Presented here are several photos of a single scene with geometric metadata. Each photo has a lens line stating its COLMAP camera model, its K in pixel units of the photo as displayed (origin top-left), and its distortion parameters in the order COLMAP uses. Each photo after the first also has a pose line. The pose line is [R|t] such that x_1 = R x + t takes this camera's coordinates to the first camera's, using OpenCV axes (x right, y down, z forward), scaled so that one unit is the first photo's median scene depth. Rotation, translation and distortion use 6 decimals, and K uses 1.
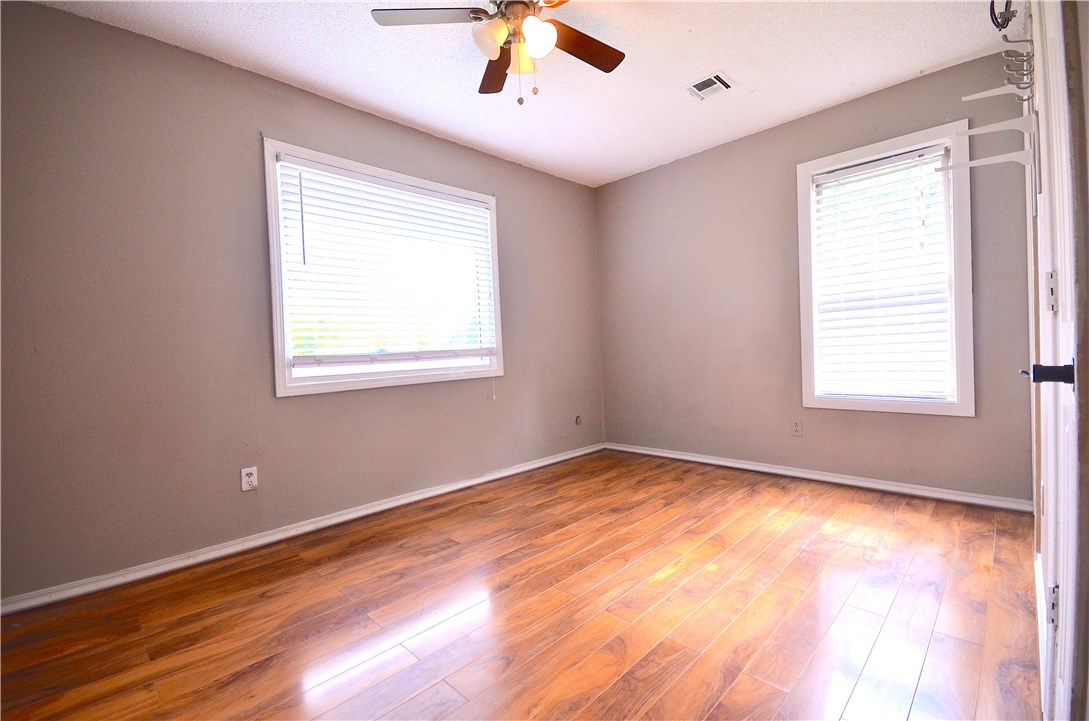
lens RADIAL K [[475.6, 0, 543.7], [0, 475.6, 358.2], [0, 0, 1]] dist [-0.000710, -0.000841]
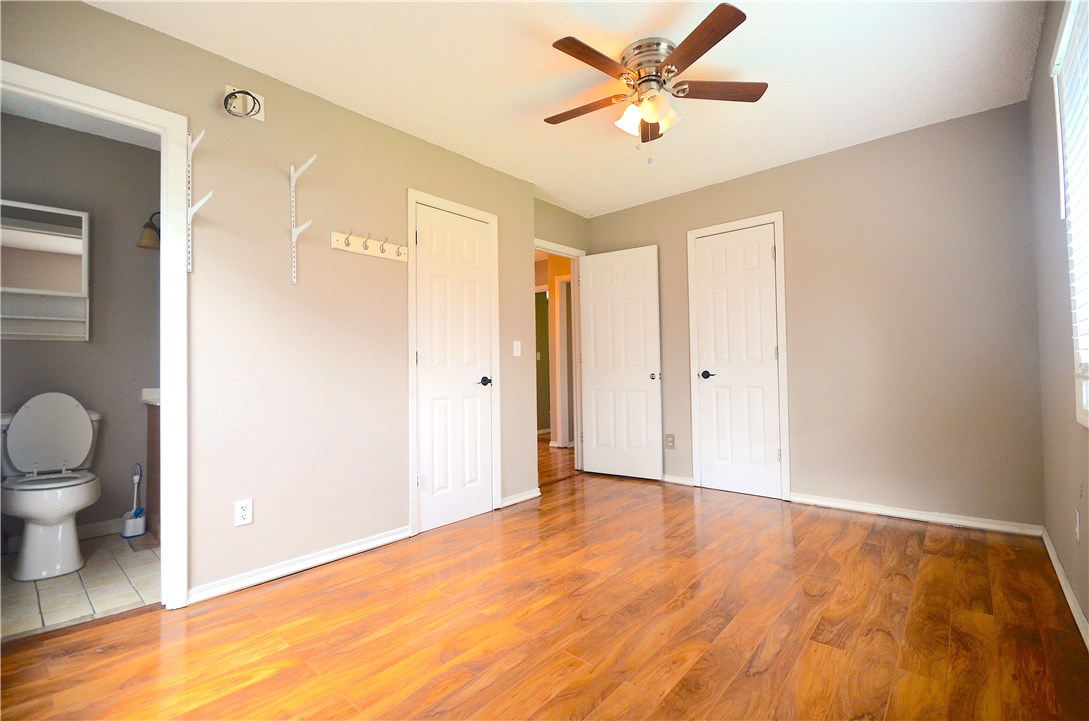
lens RADIAL K [[475.6, 0, 545.5], [0, 475.6, 358.4], [0, 0, 1]] dist [-0.000710, -0.000841]
pose [[-0.996809, 0.050930, -0.061470, 0.253783], [0.050570, 0.998693, 0.007392, -0.057302], [0.061766, 0.004260, -0.998082, 1.774865]]
